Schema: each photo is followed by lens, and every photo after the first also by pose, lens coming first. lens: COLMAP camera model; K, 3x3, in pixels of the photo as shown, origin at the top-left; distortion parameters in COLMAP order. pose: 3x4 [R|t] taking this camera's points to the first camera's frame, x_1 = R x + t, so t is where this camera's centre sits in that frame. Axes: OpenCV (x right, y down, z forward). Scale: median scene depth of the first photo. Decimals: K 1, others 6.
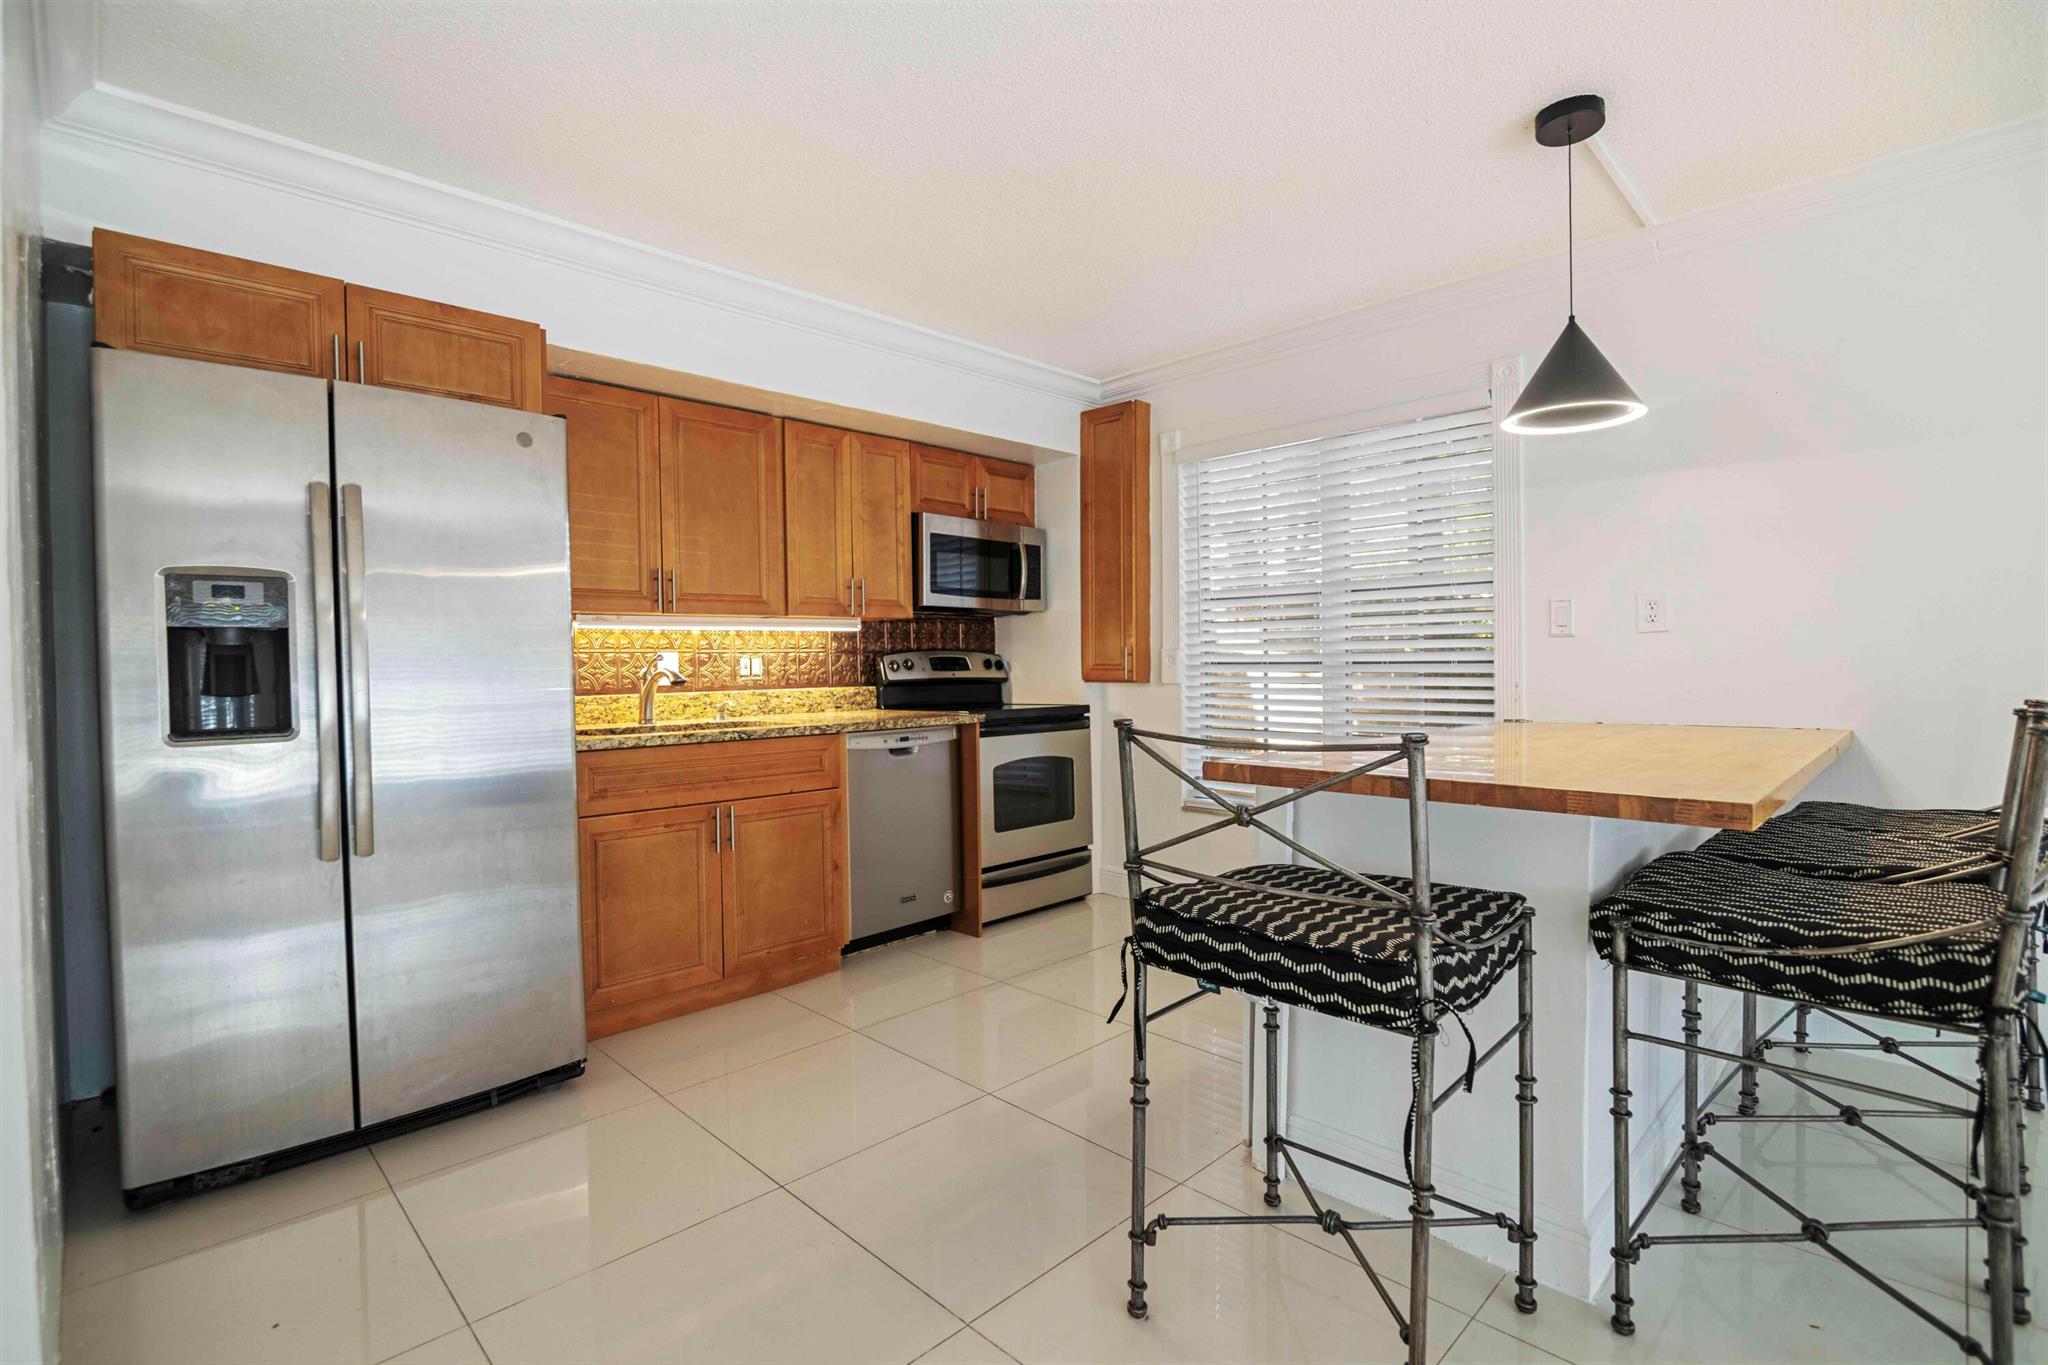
lens RADIAL K [[943.2, 0, 1024.0], [0, 943.2, 682.5], [0, 0, 1]] dist [-0.001185, -0.000107]
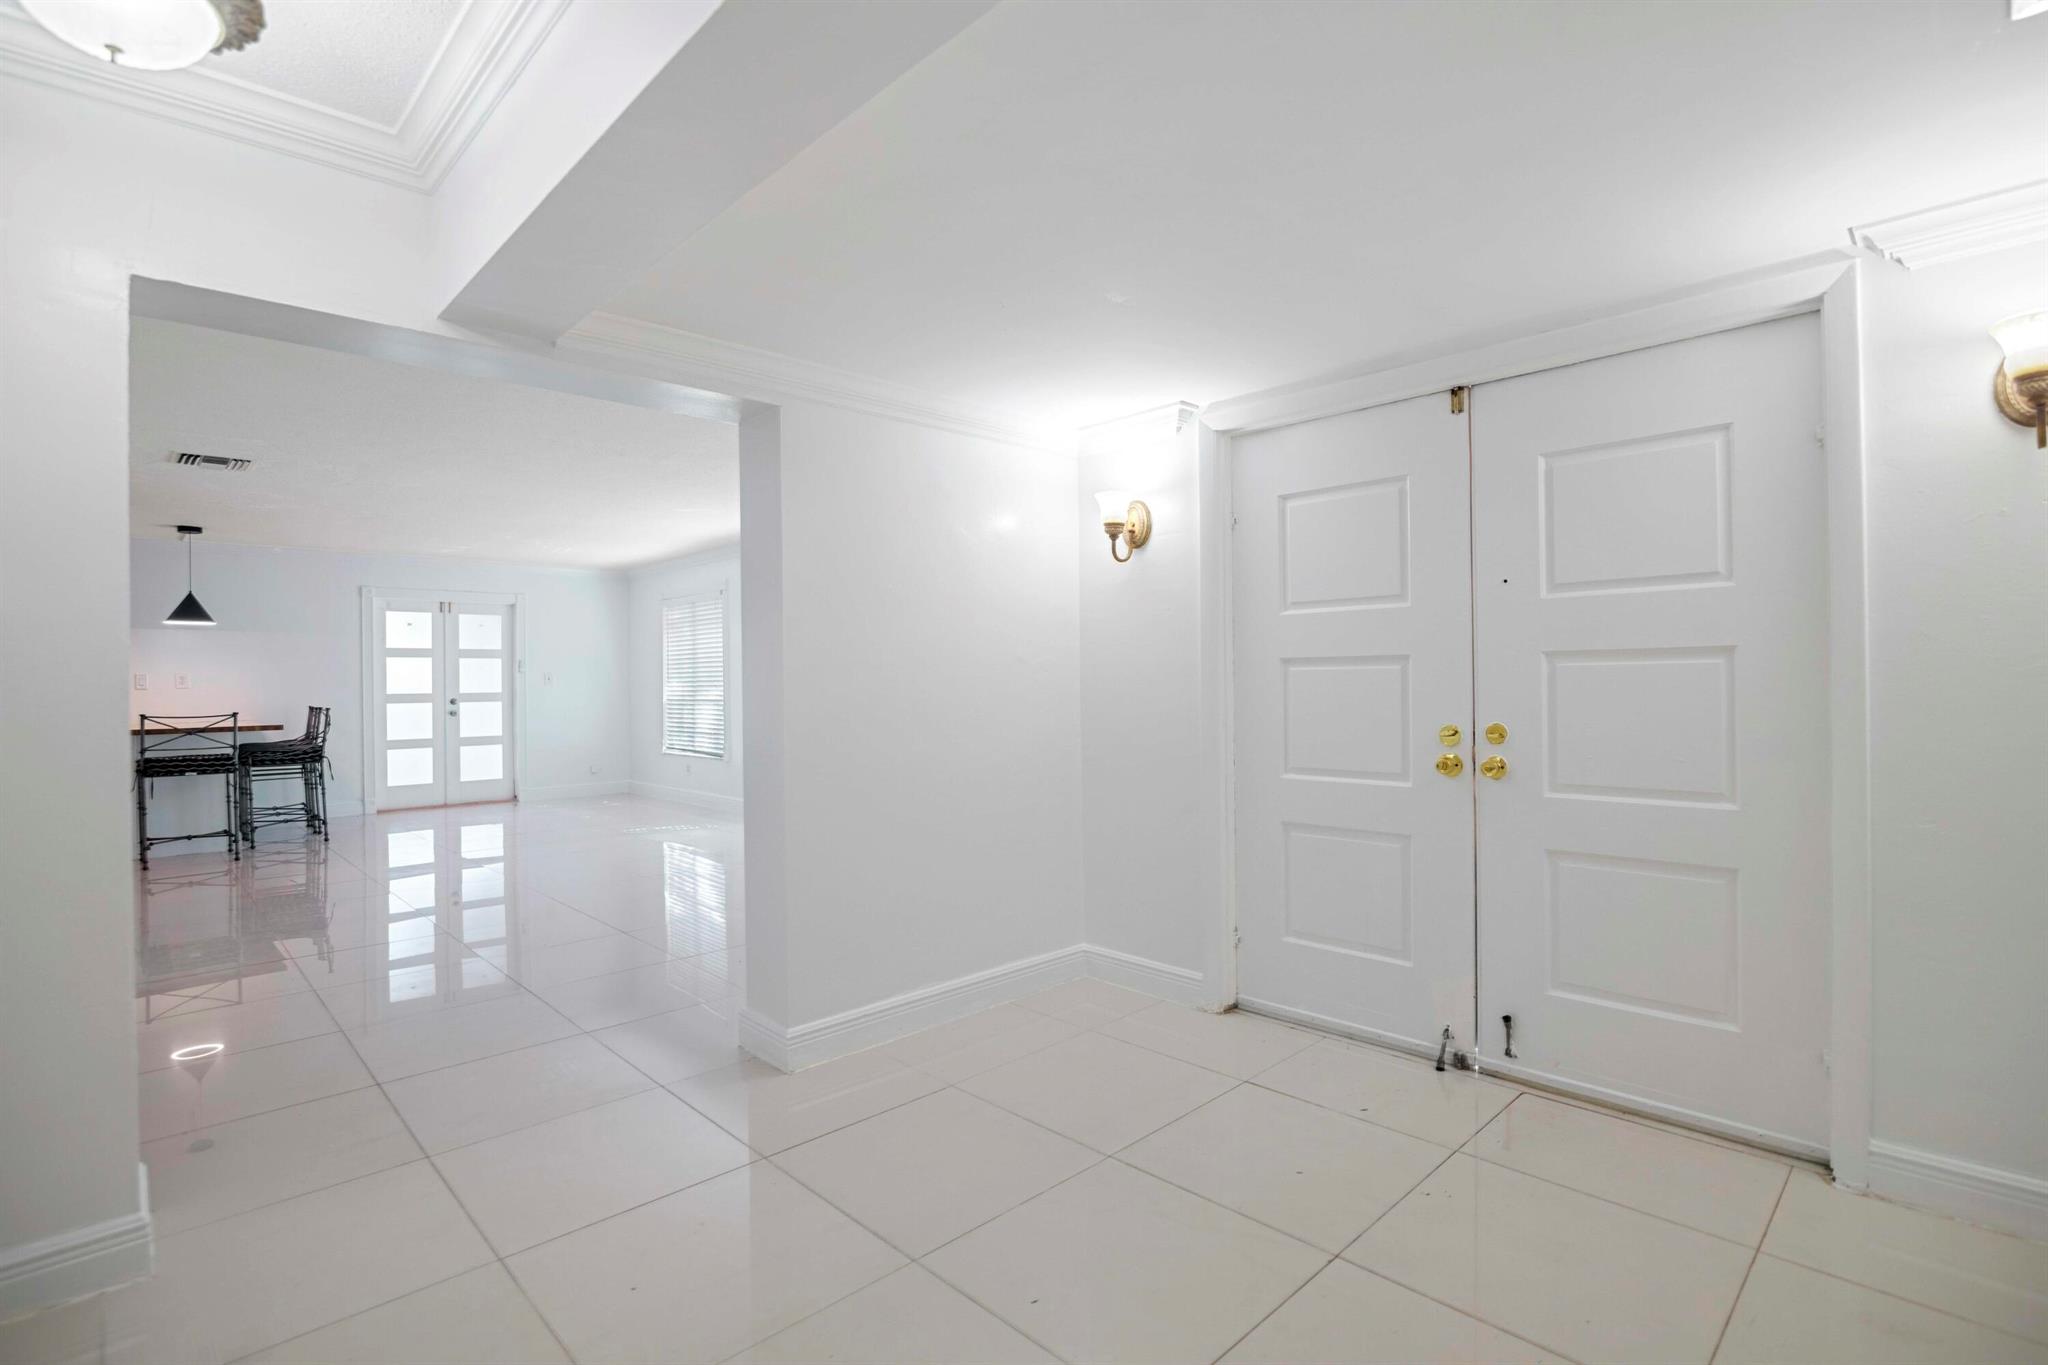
lens RADIAL K [[965.6, 0, 1028.0], [0, 965.6, 637.7], [0, 0, 1]] dist [-0.002185, -0.000210]
pose [[-0.000276, 0.056645, 0.998394, -1.529855], [0.026483, 0.998045, -0.056618, 0.018447], [-0.999649, 0.026425, -0.001775, -1.040988]]
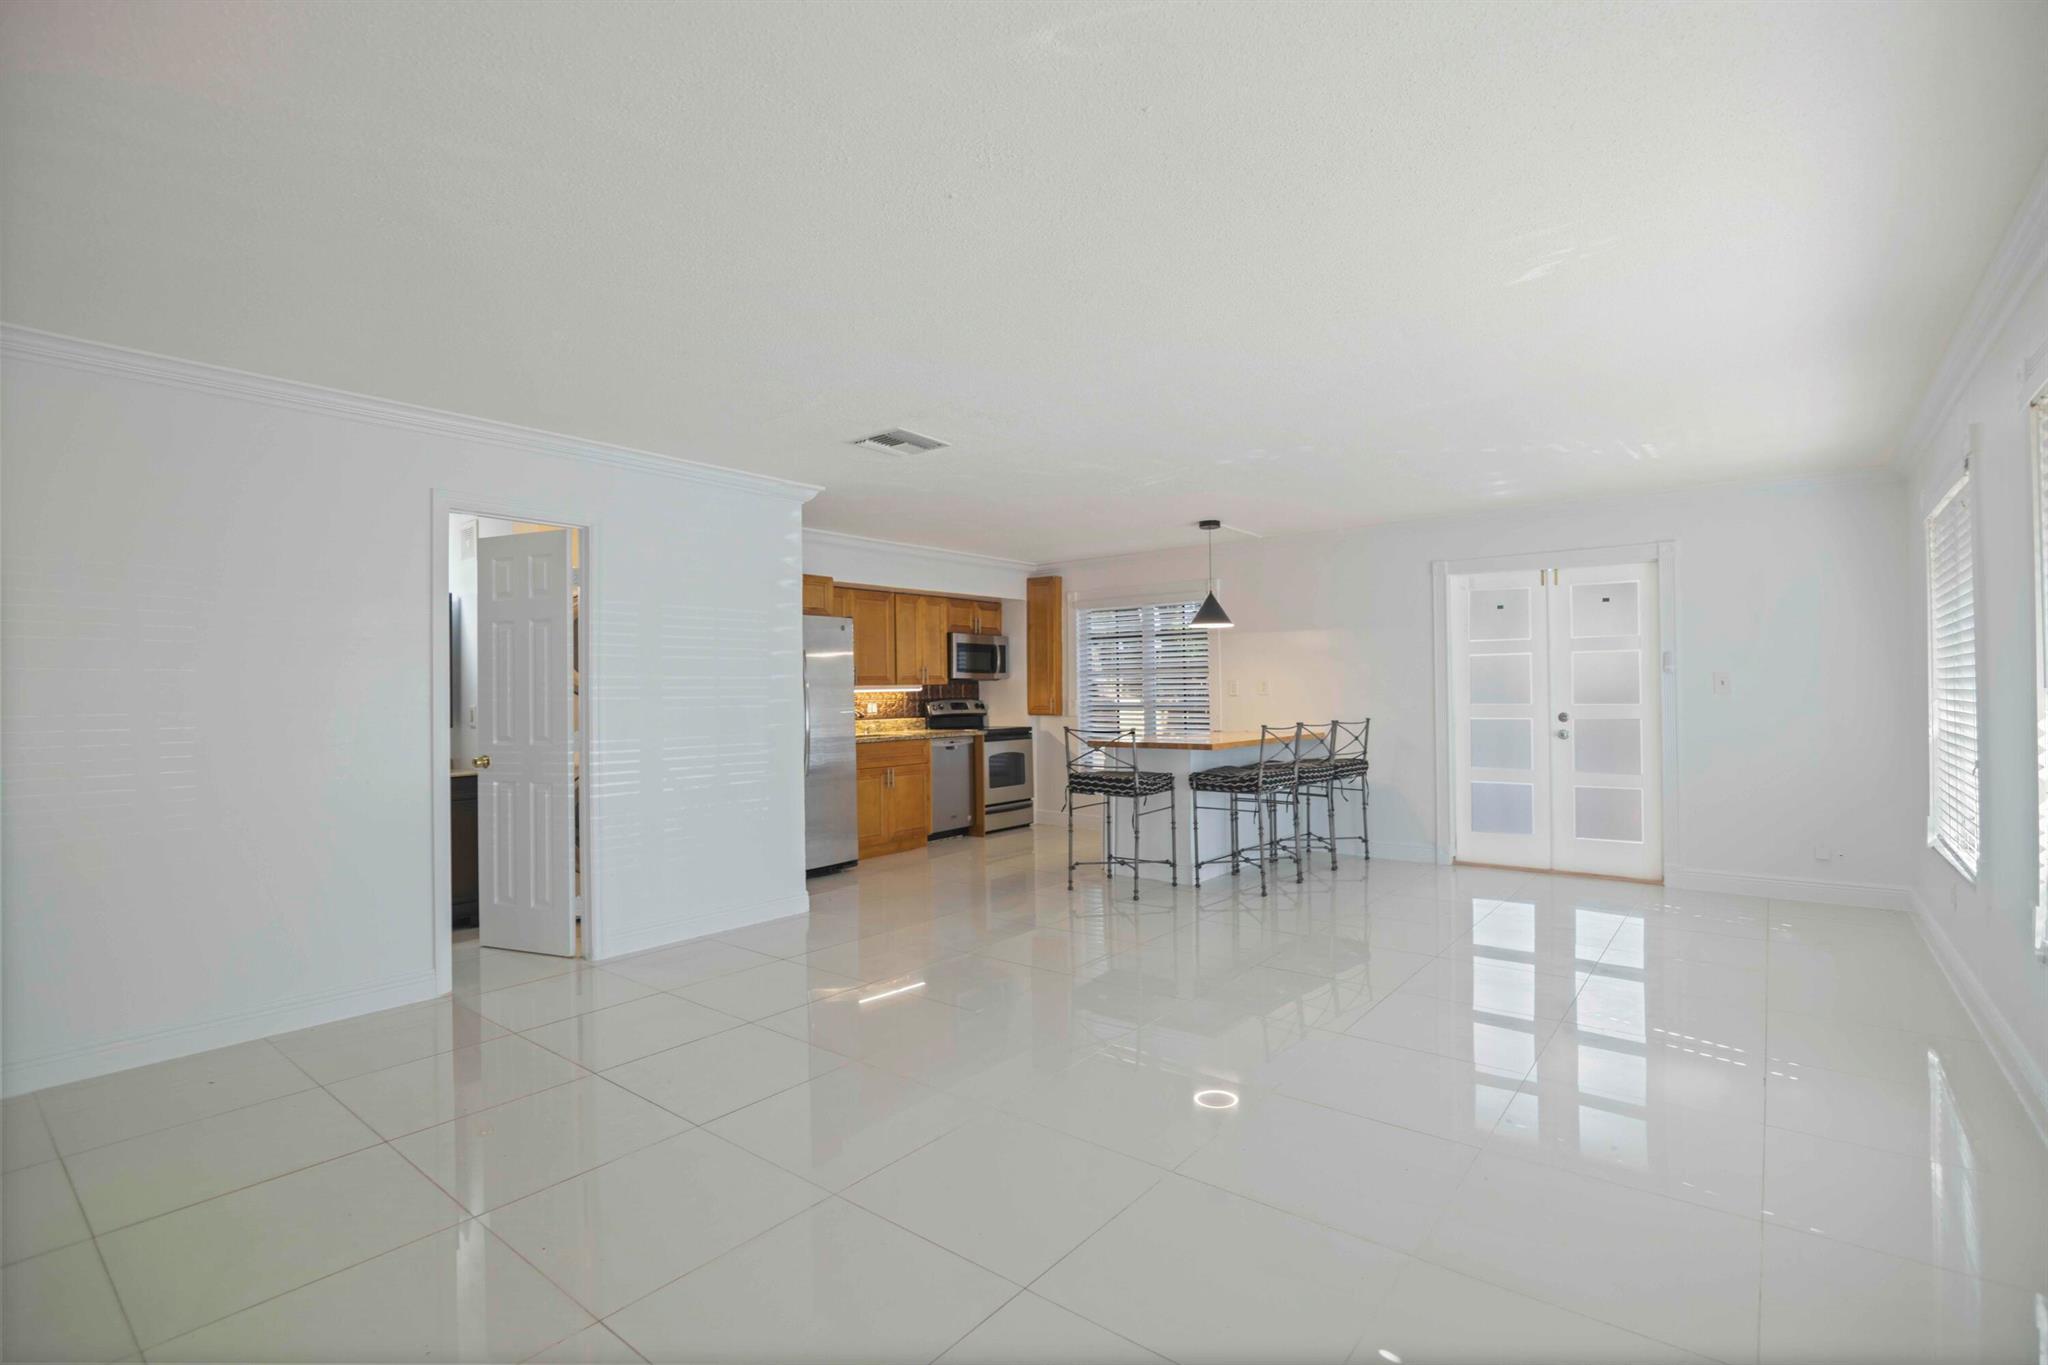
lens RADIAL K [[943.2, 0, 1024.0], [0, 943.2, 682.5], [0, 0, 1]] dist [-0.001185, -0.000107]
pose [[0.993165, 0.000776, 0.116720, -0.193197], [0.003038, 0.999467, -0.032497, -0.005249], [-0.116683, 0.032630, 0.992633, -1.047326]]
